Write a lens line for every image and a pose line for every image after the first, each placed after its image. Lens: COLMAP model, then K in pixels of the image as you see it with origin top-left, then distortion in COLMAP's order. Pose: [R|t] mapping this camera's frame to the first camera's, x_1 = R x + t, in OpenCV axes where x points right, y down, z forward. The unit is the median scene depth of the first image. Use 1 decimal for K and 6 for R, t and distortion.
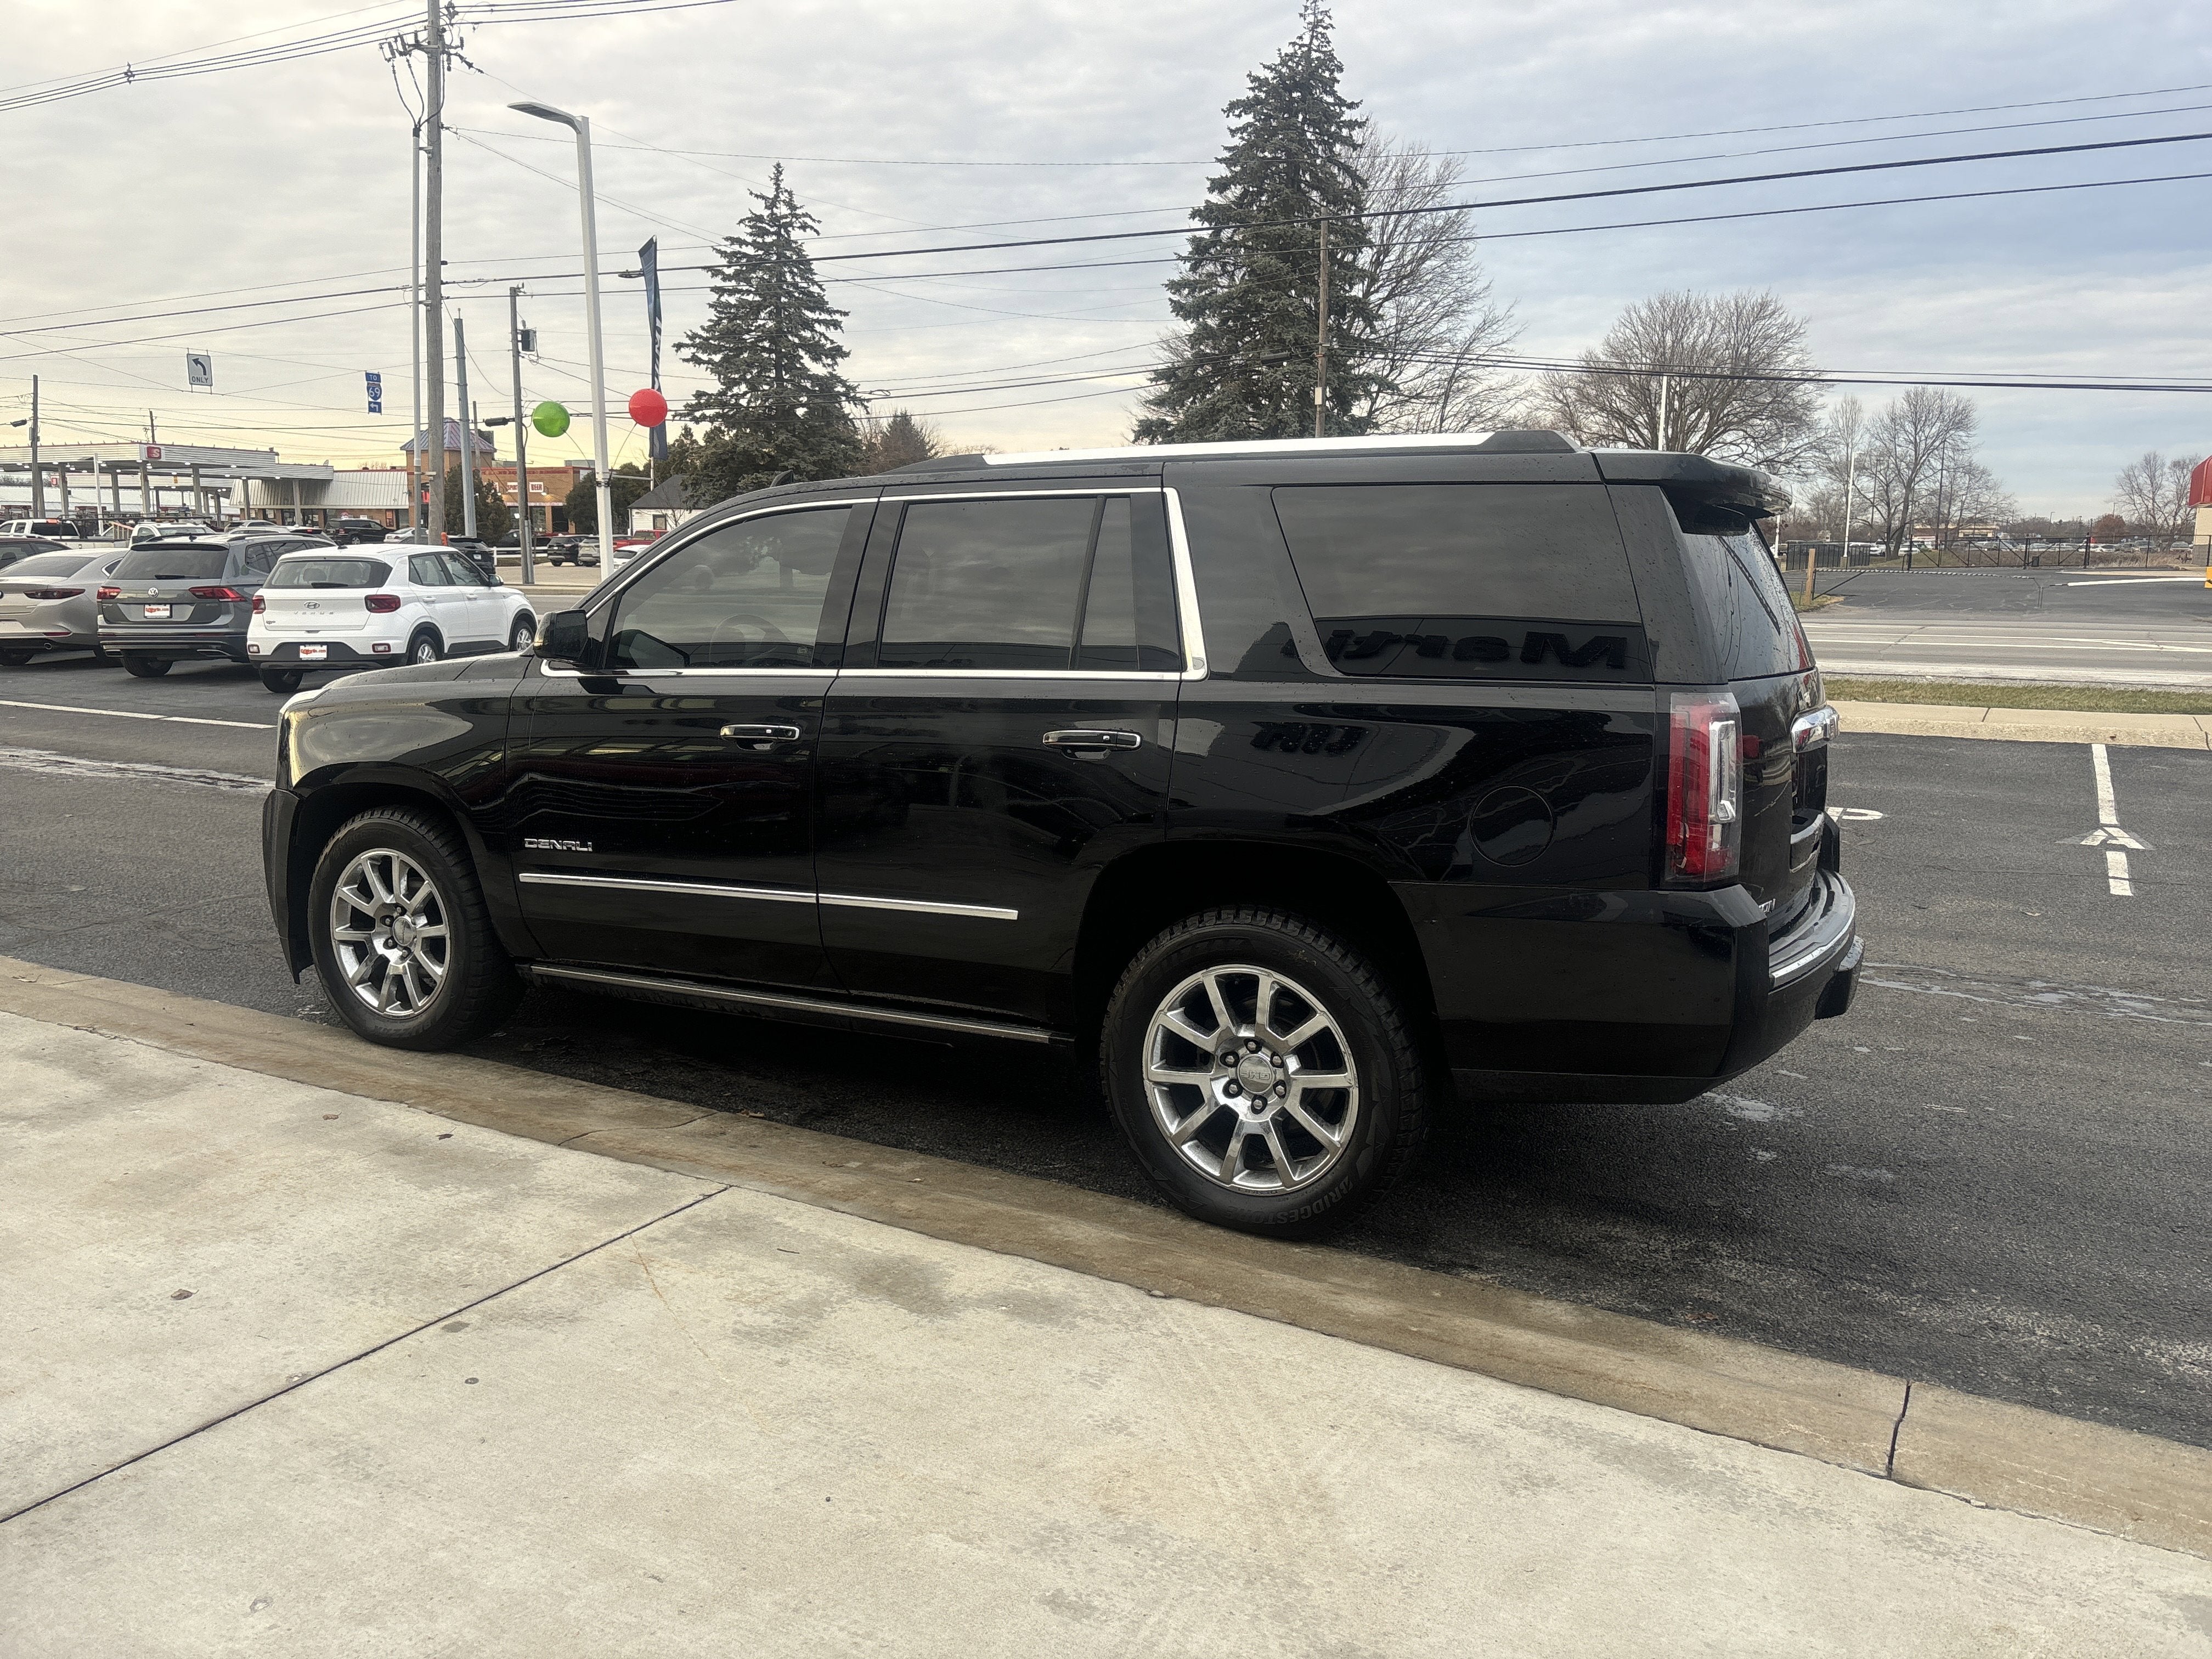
lens RADIAL K [[1670.8, 0, 1085.5], [0, 1670.8, 814.1], [0, 0, 1]] dist [0.039767, -0.035695]
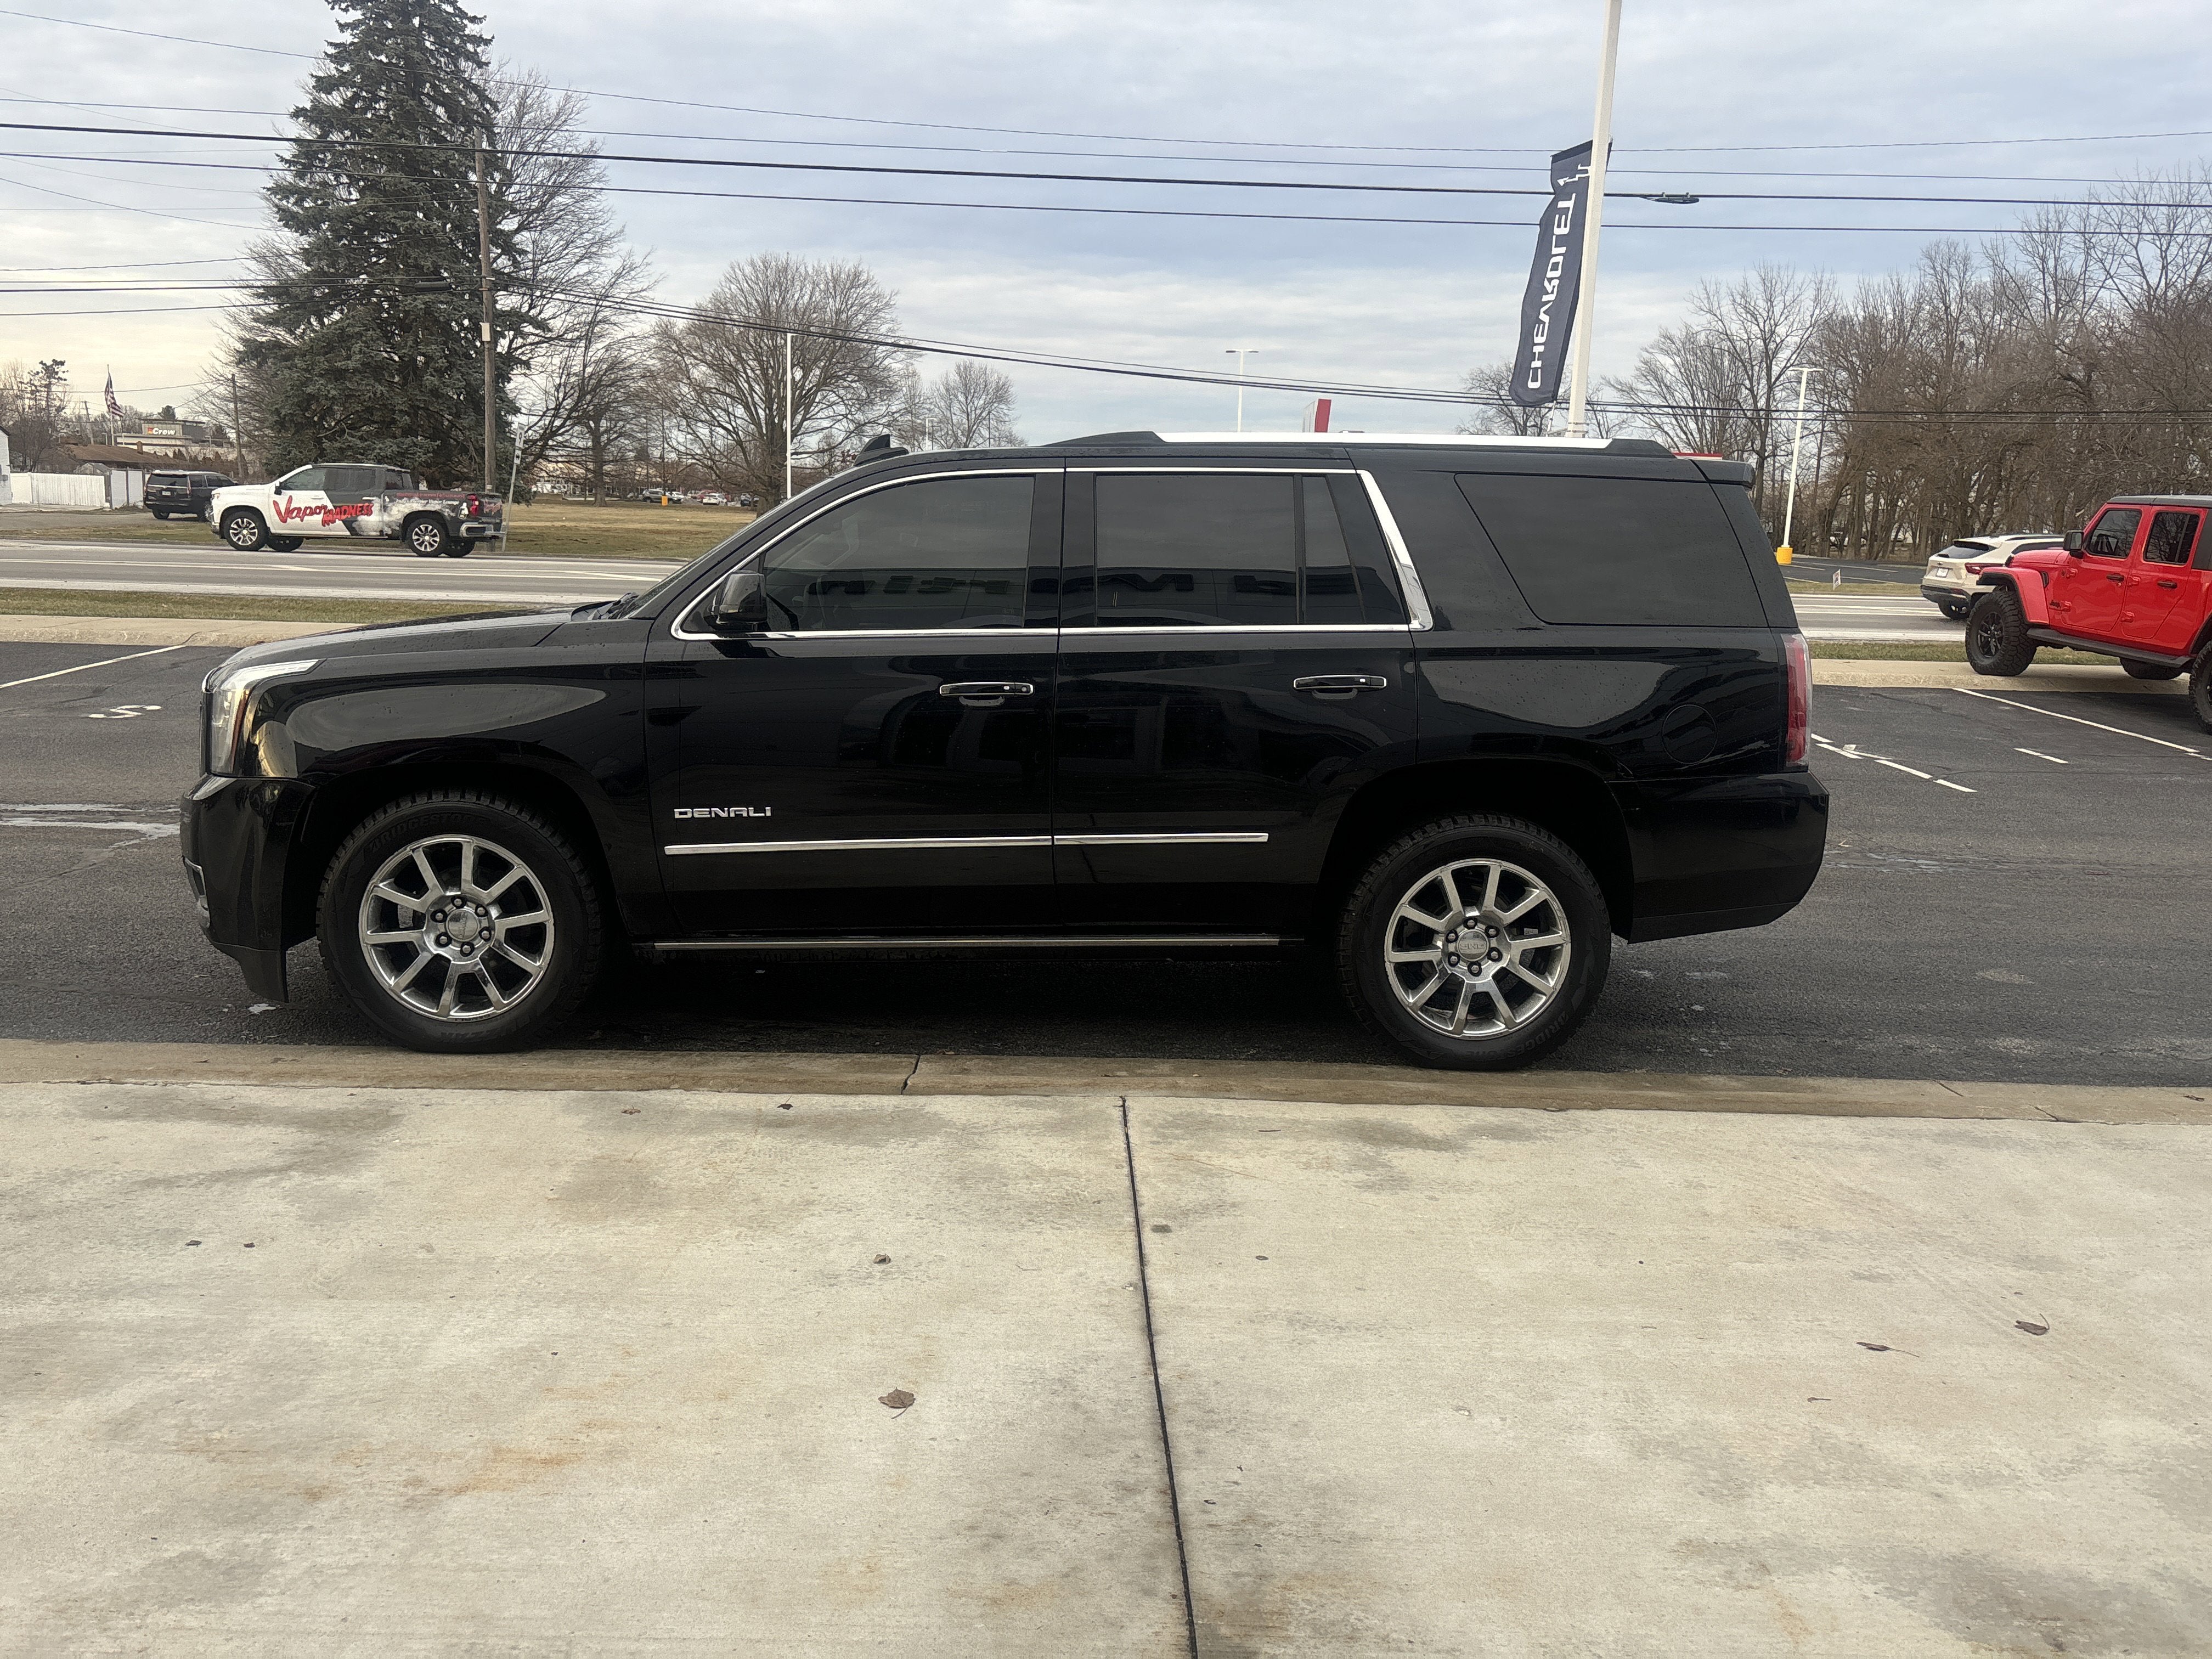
lens RADIAL K [[1670.8, 0, 1100.2], [0, 1670.8, 817.7], [0, 0, 1]] dist [0.039767, -0.035695]
pose [[0.856434, -0.072934, 0.511079, -0.688792], [0.056652, 0.997269, 0.047382, -0.013633], [-0.513139, -0.011626, 0.858227, 0.058435]]
